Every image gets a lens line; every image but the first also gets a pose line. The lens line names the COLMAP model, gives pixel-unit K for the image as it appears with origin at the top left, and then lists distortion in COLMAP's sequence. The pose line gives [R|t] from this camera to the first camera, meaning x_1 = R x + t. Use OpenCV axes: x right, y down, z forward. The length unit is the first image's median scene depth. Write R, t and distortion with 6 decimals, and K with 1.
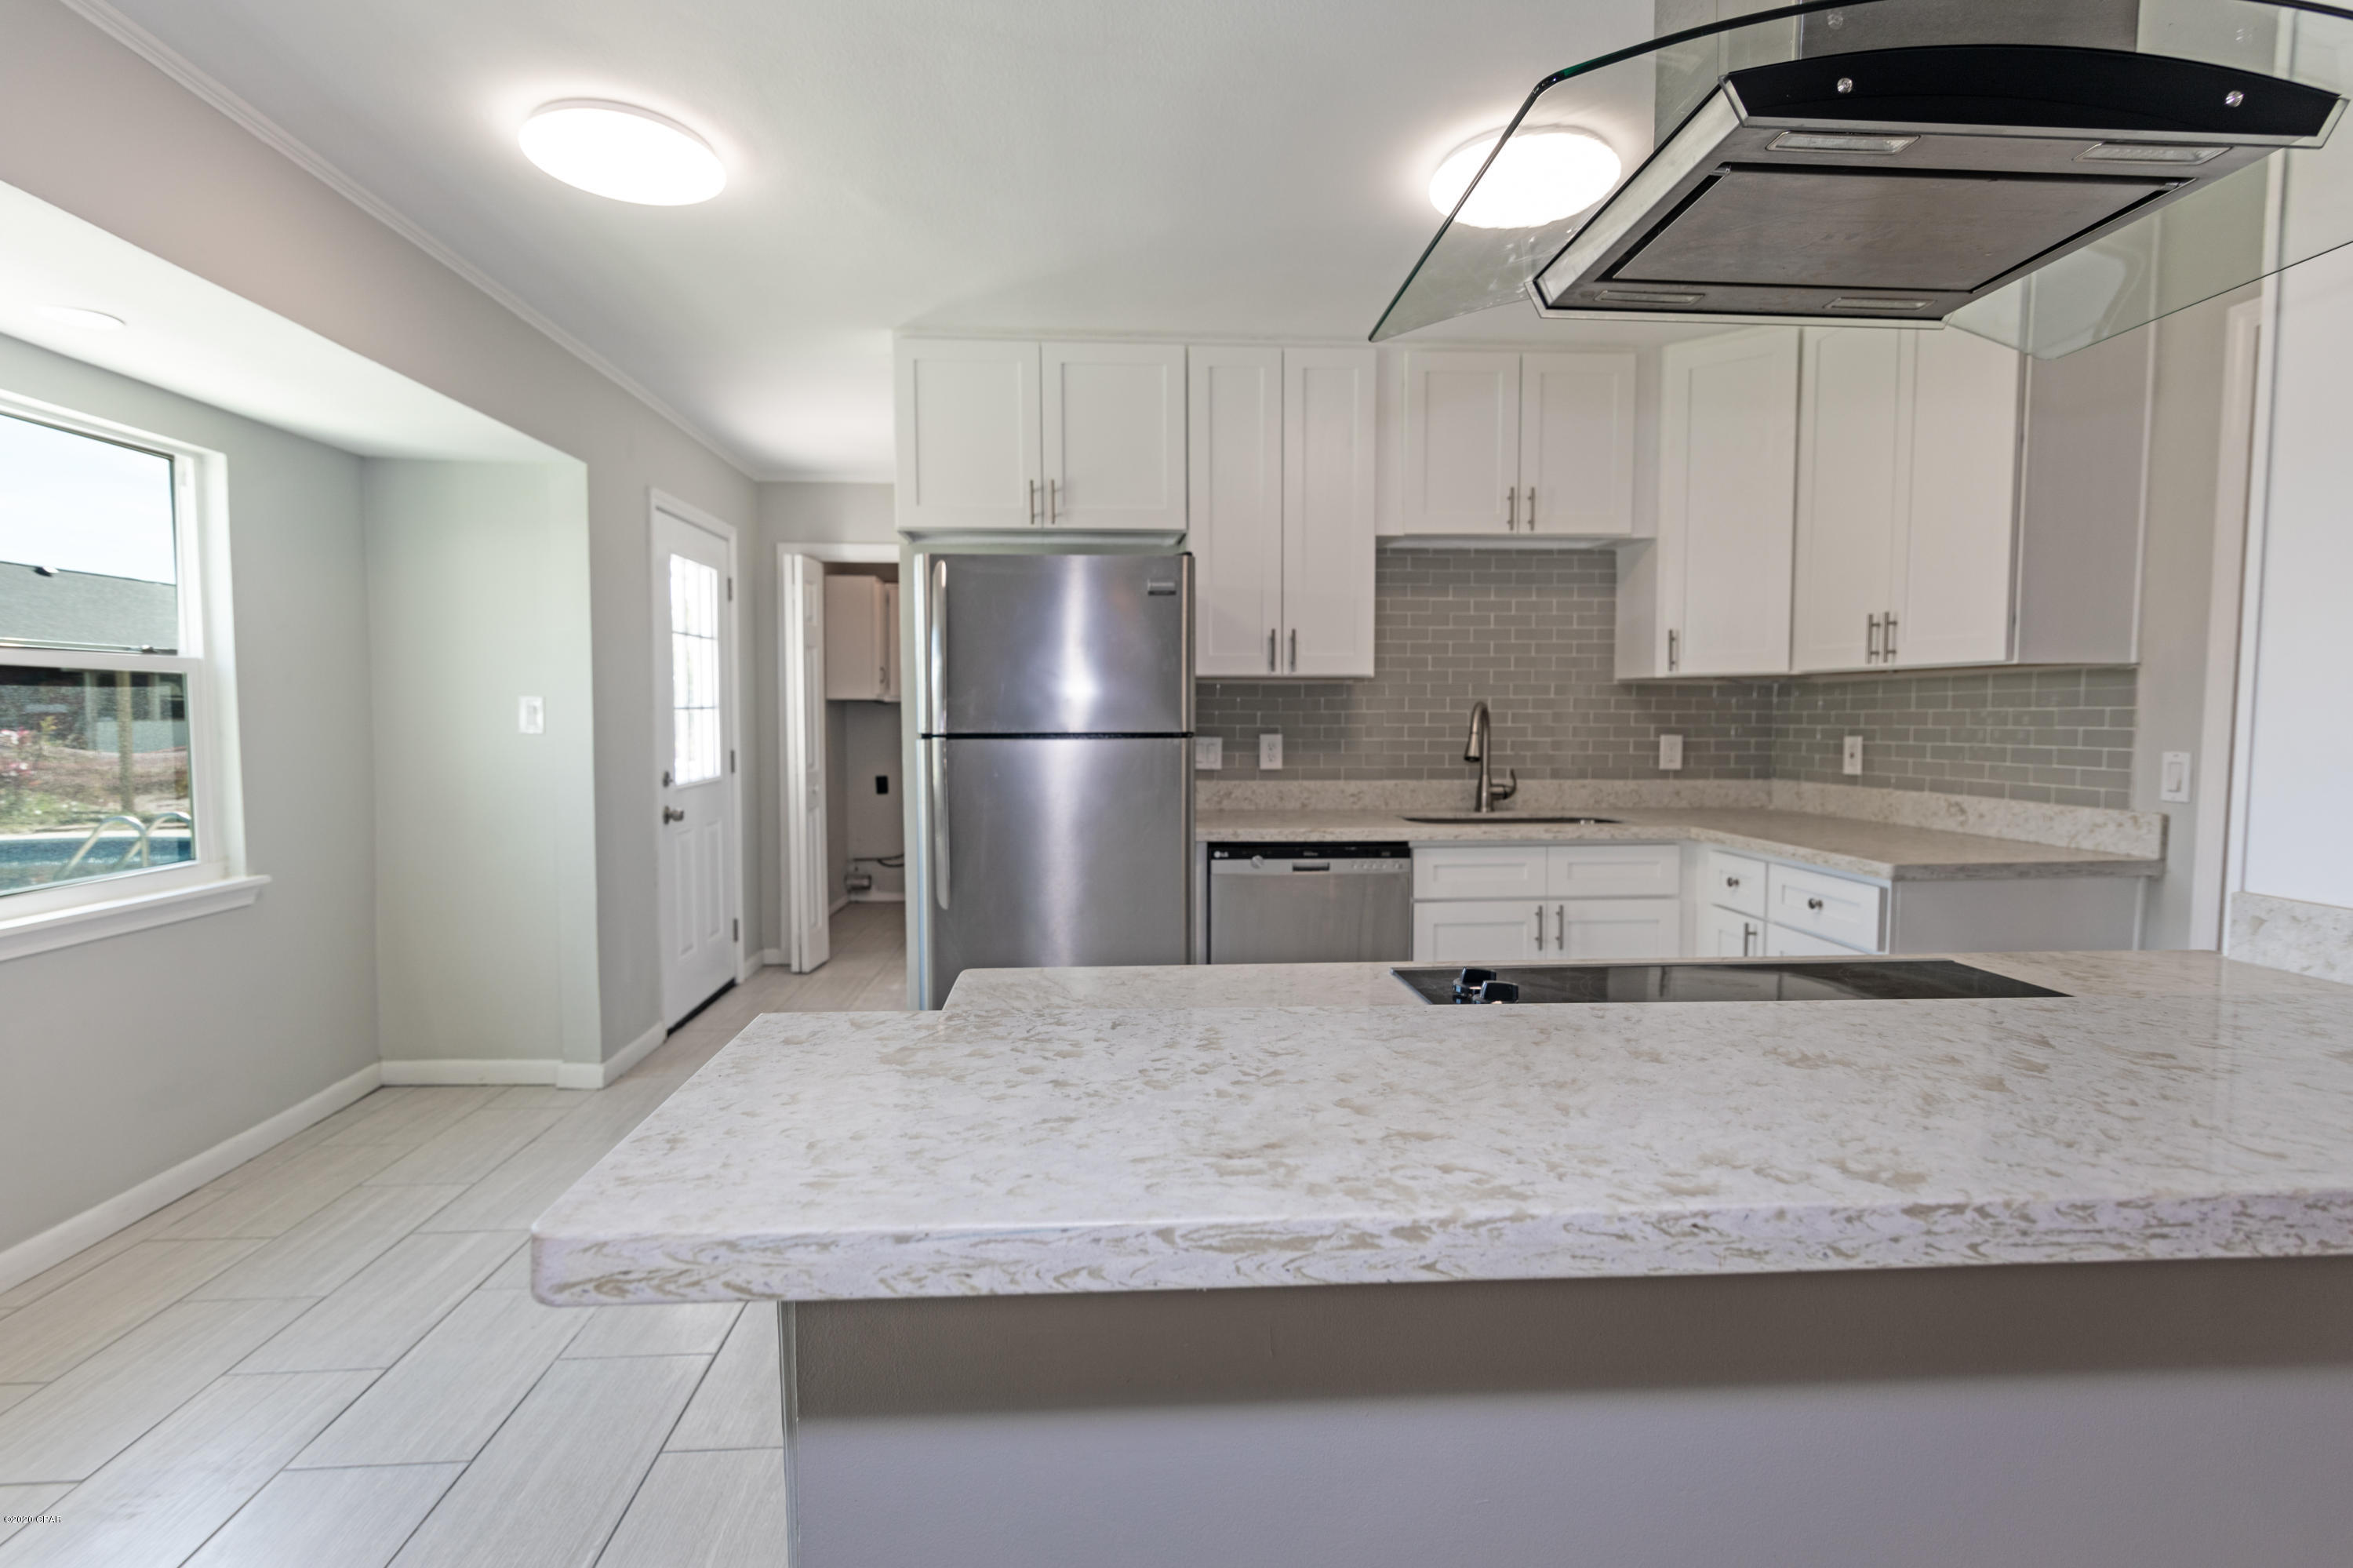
lens RADIAL K [[1161.8, 0, 1170.1], [0, 1161.8, 779.1], [0, 0, 1]] dist [0.002147, 0.000006]
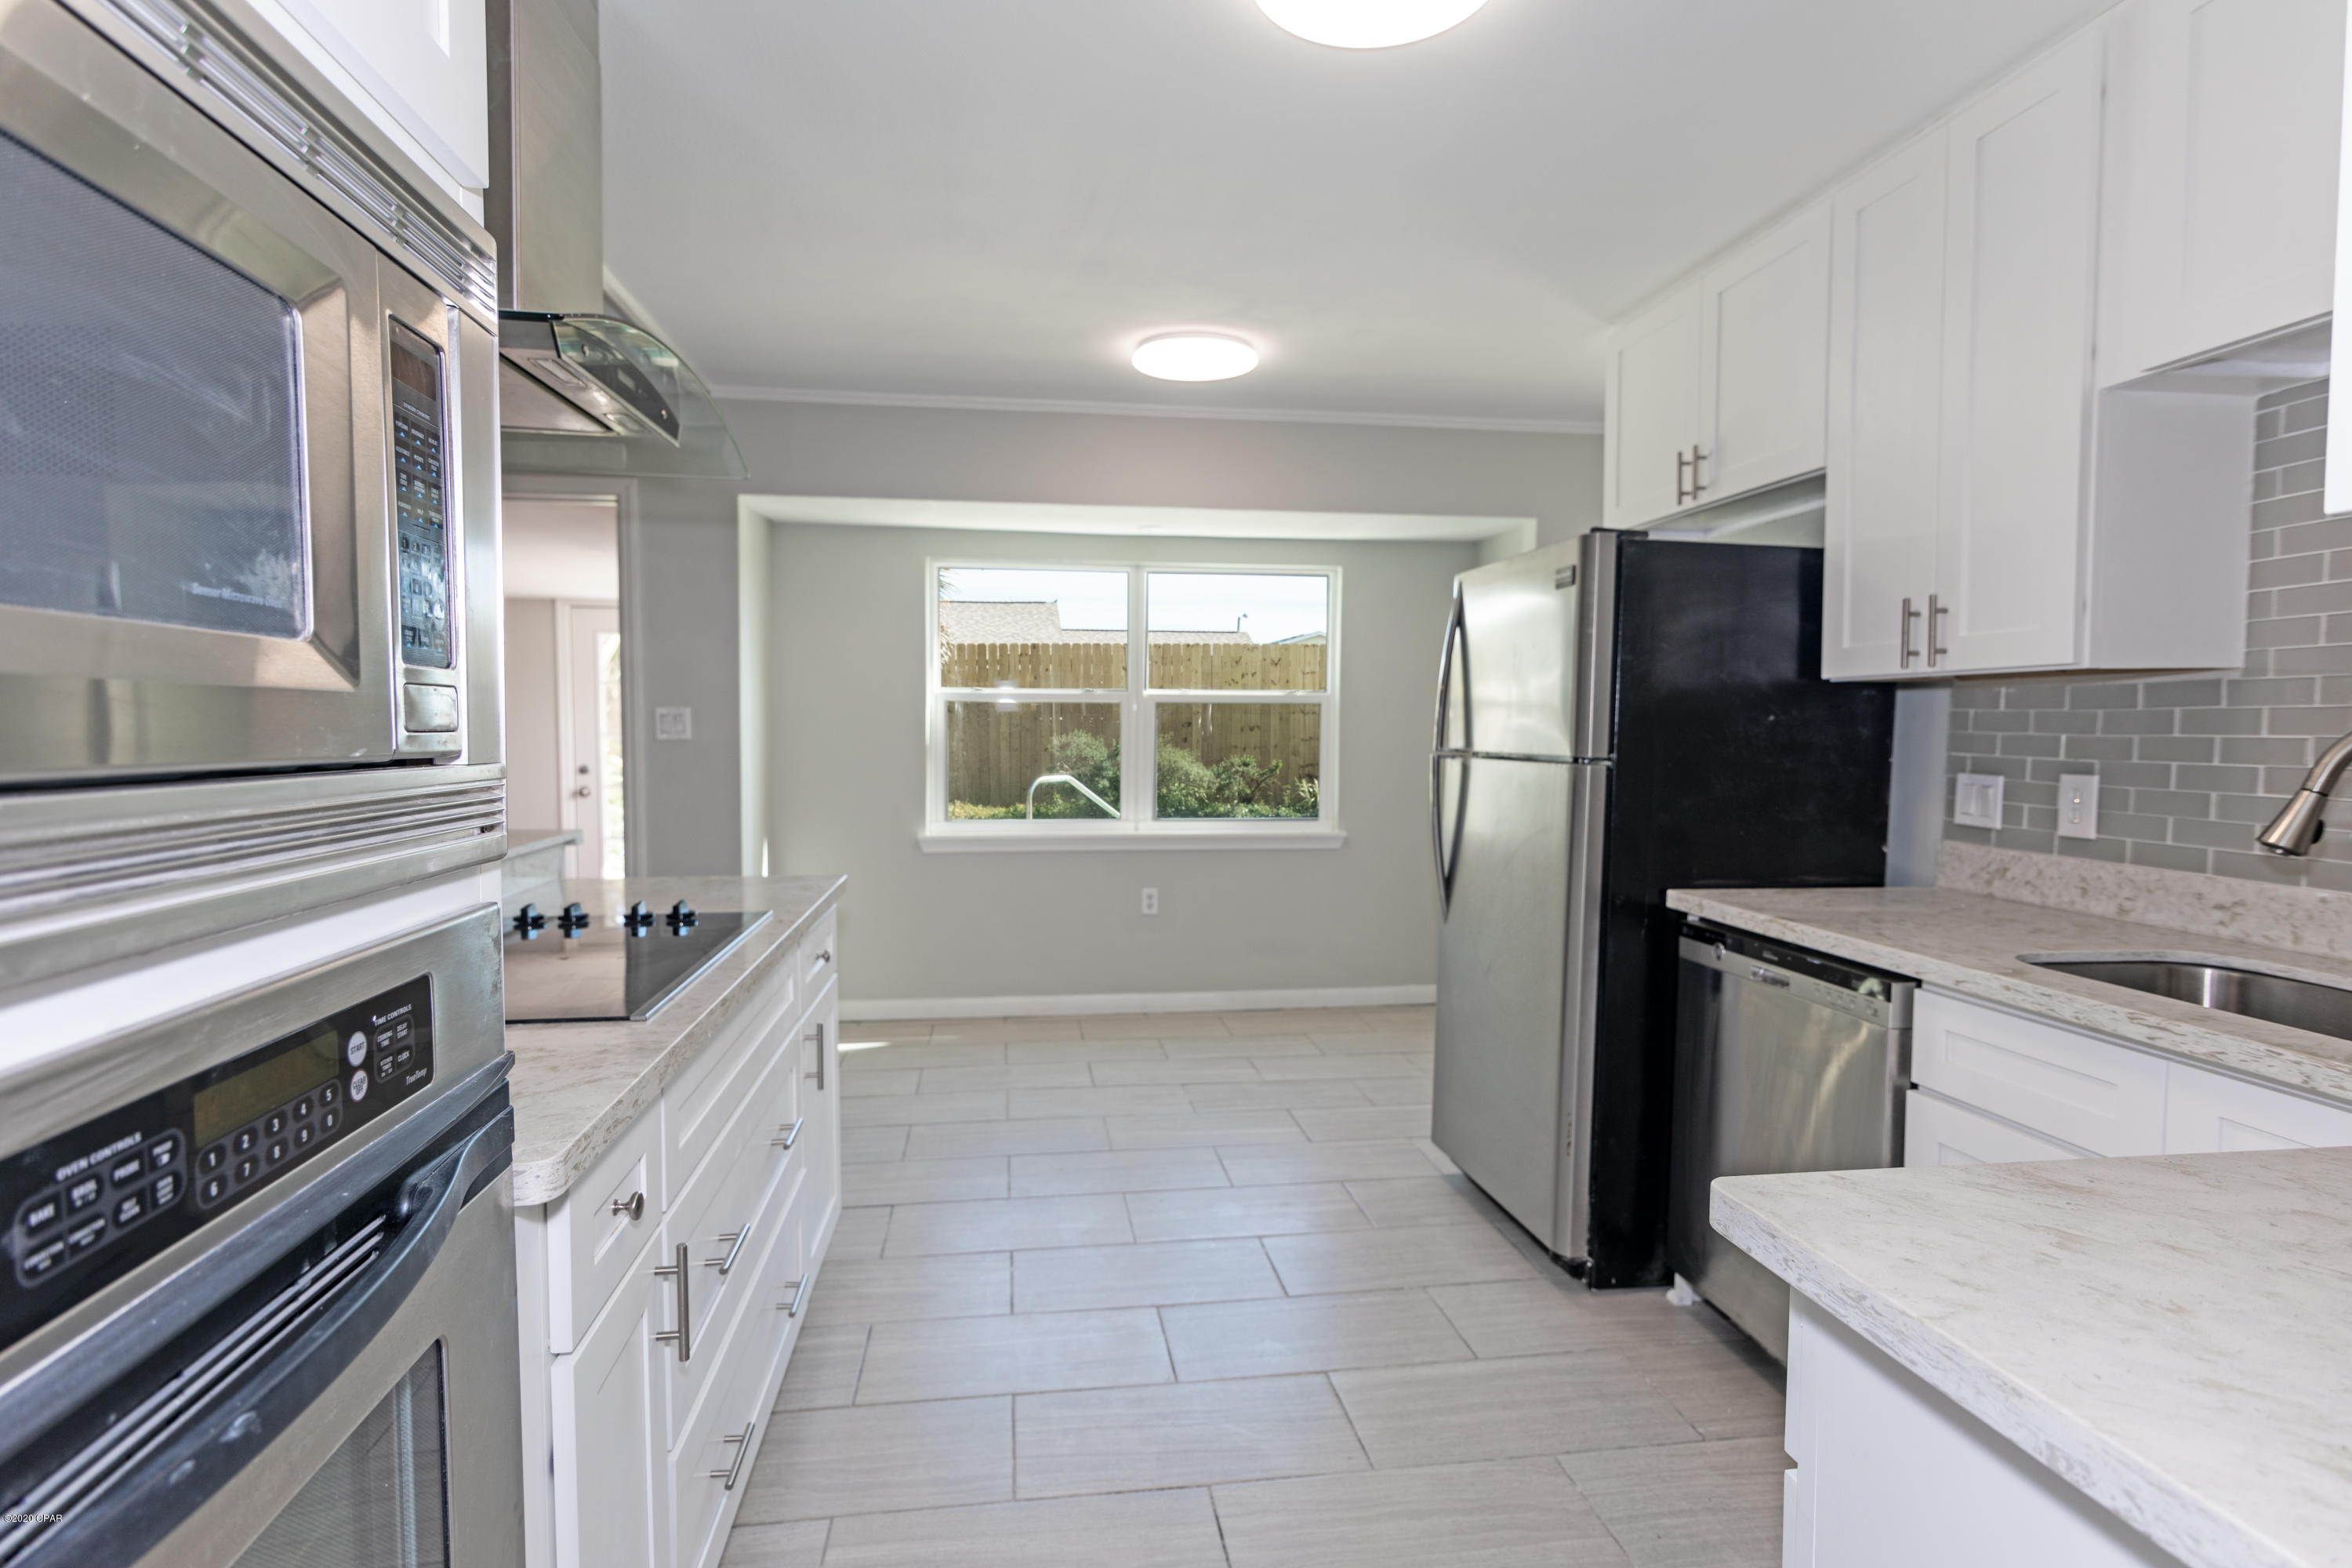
lens RADIAL K [[1161.3, 0, 1169.6], [0, 1161.3, 779.1], [0, 0, 1]] dist [0.002147, 0.000006]
pose [[0.072785, 0.049514, -0.996118, 0.689532], [-0.061341, 0.997098, 0.045081, -0.039360], [0.995459, 0.057822, 0.075611, 0.585178]]
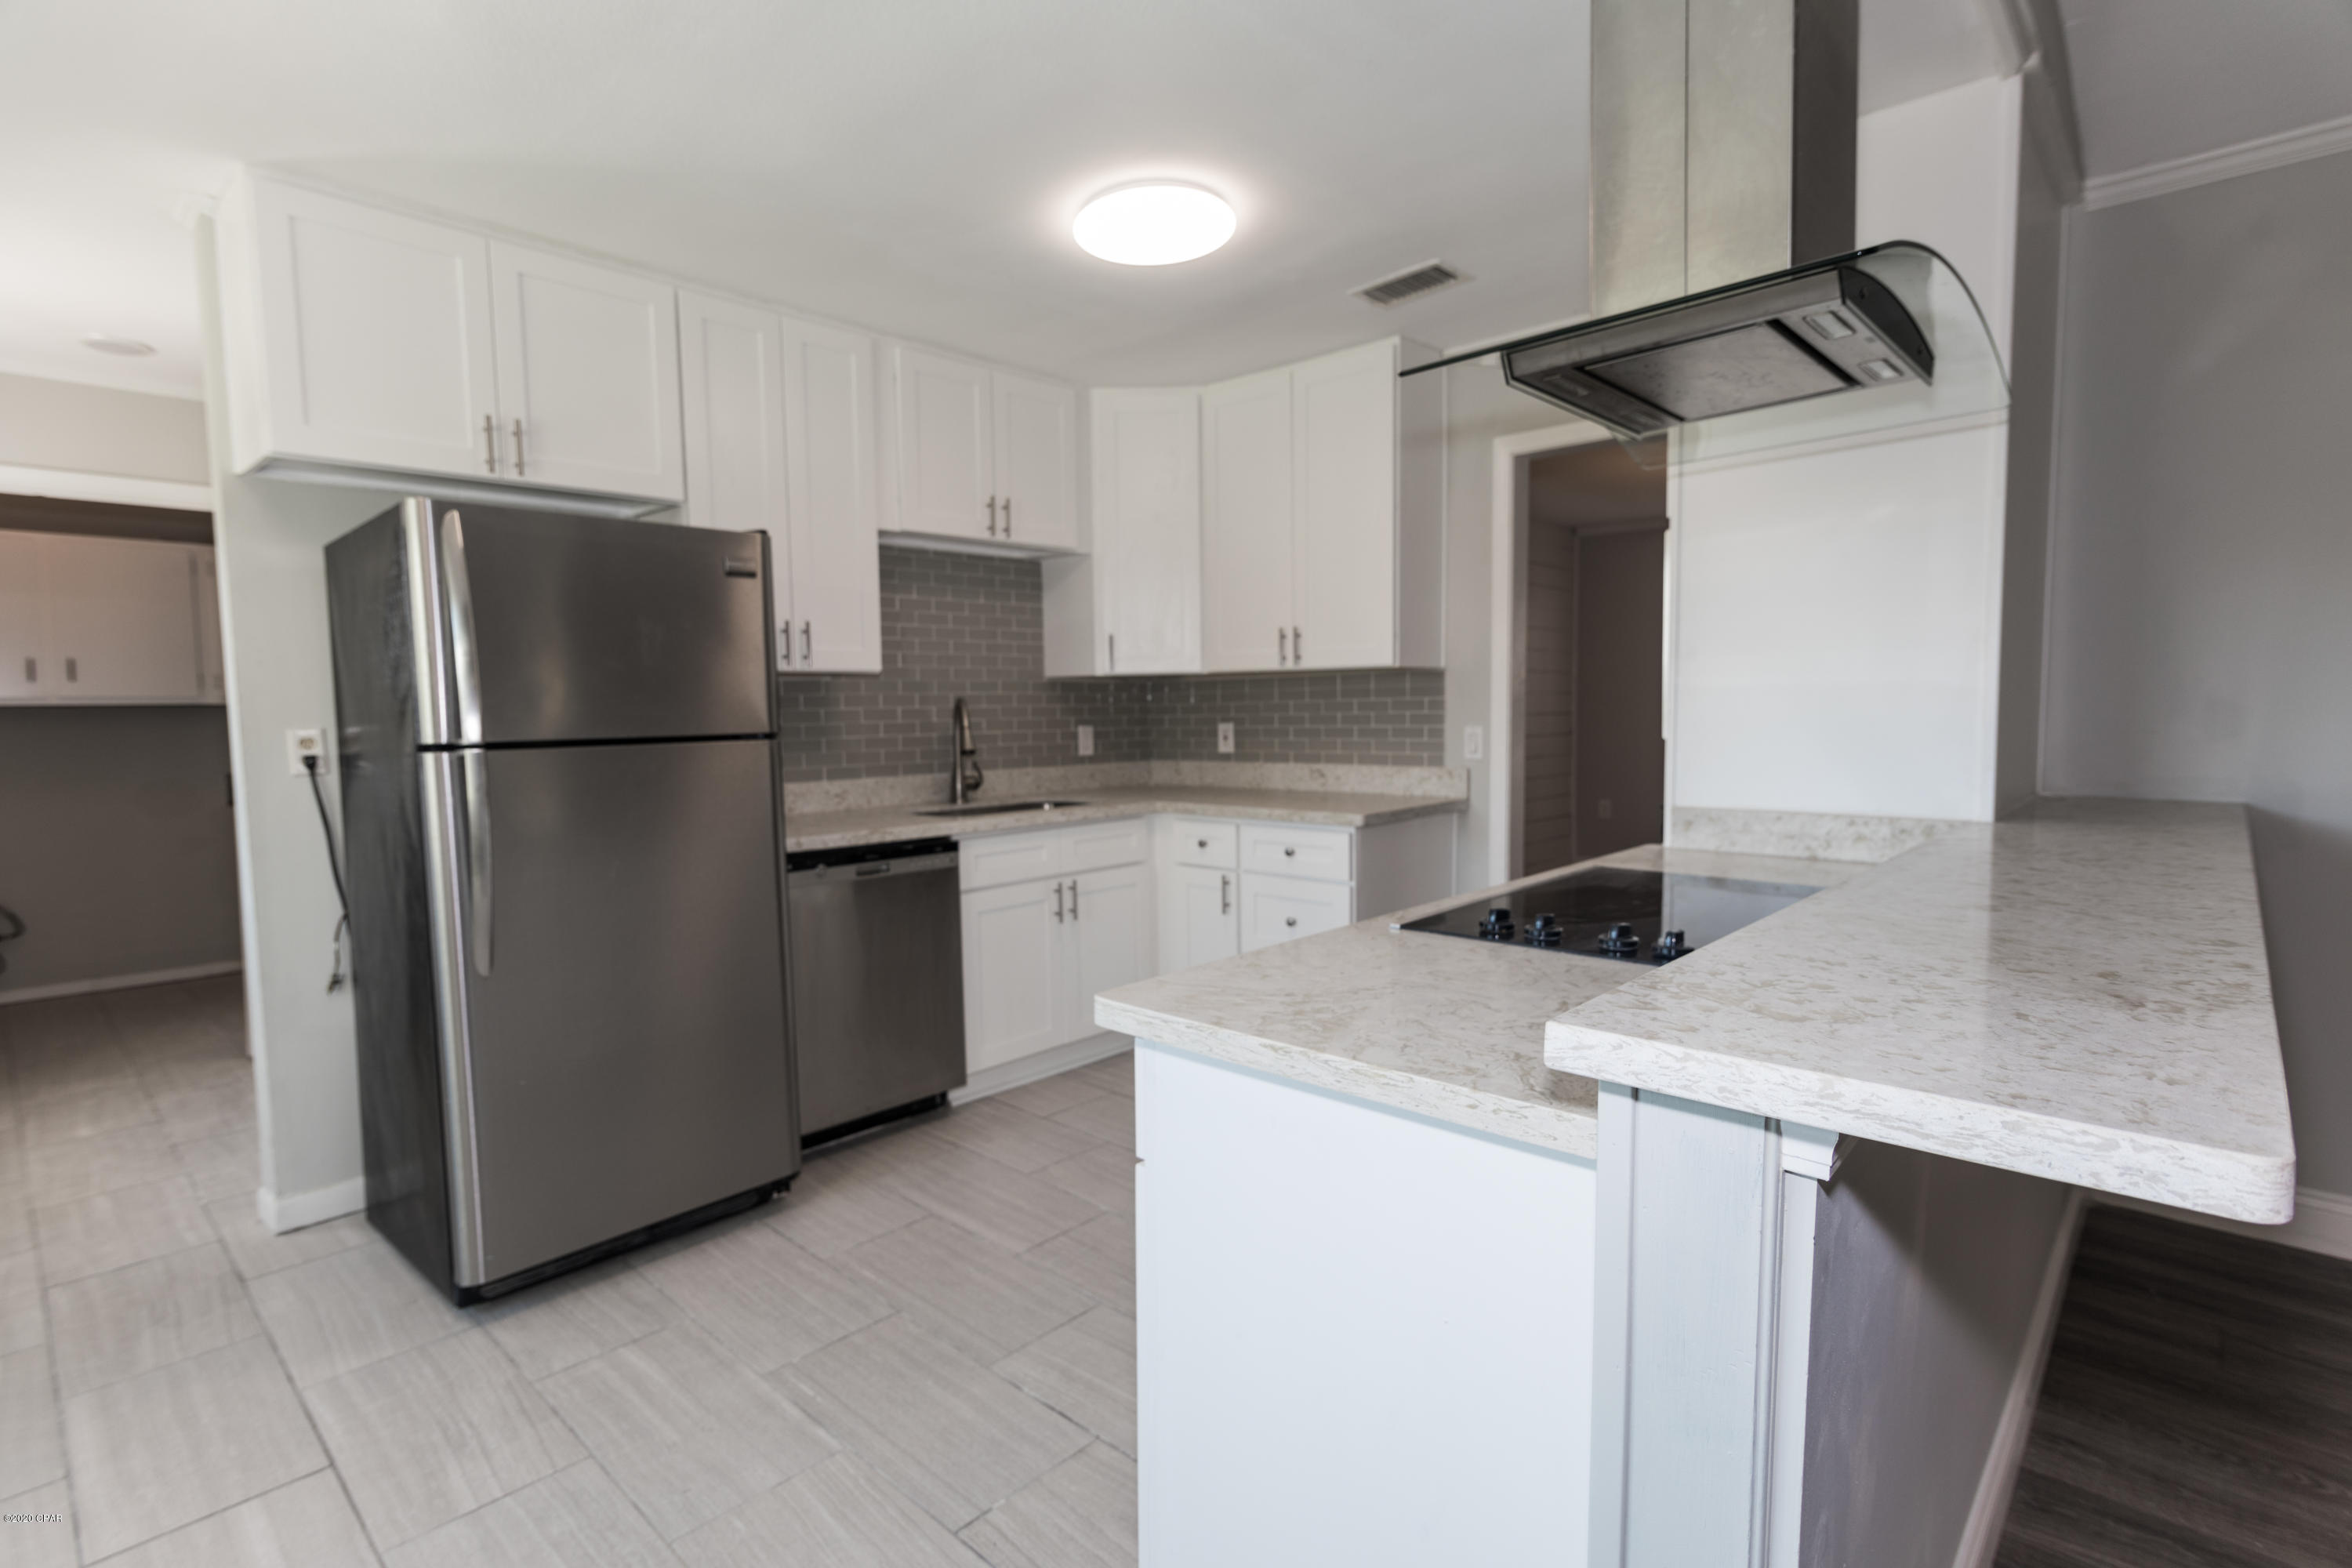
lens RADIAL K [[1126.5, 0, 1168.5], [0, 1126.5, 783.8], [0, 0, 1]] dist [0.003118, -0.000351]
pose [[0.732692, -0.058337, 0.678056, -0.310062], [0.053852, 0.998165, 0.027686, -0.007961], [-0.678427, 0.016229, 0.734489, 0.141948]]
